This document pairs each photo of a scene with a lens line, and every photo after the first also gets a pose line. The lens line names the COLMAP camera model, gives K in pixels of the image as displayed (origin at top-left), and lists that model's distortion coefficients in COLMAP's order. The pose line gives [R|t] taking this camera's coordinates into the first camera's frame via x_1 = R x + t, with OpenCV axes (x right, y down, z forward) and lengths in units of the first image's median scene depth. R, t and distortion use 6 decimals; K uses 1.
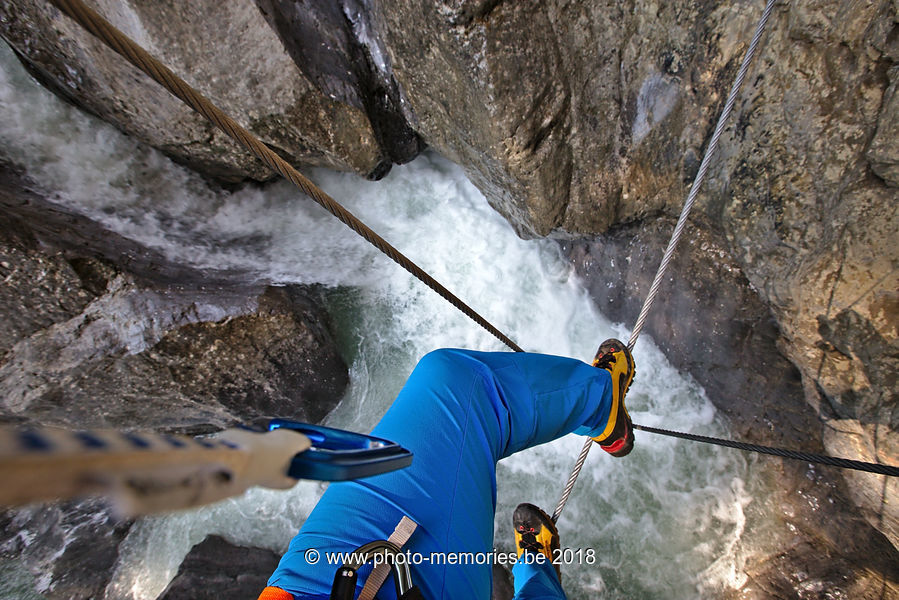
lens RADIAL K [[408.0, 0, 453.2], [0, 408.0, 300.5], [0, 0, 1]] dist [-0.037883, 0.009853]
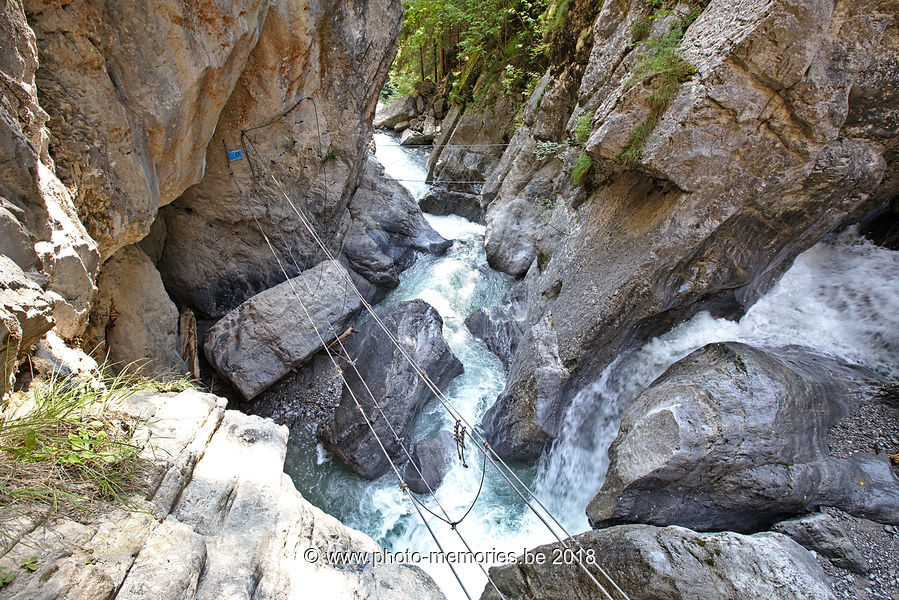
lens RADIAL K [[408.0, 0, 453.2], [0, 408.0, 300.5], [0, 0, 1]] dist [-0.037883, 0.009853]
pose [[-0.518637, 0.682433, -0.515074, 0.371862], [-0.791787, -0.156034, 0.590531, -0.814096], [0.322629, 0.714100, 0.621266, -0.881079]]
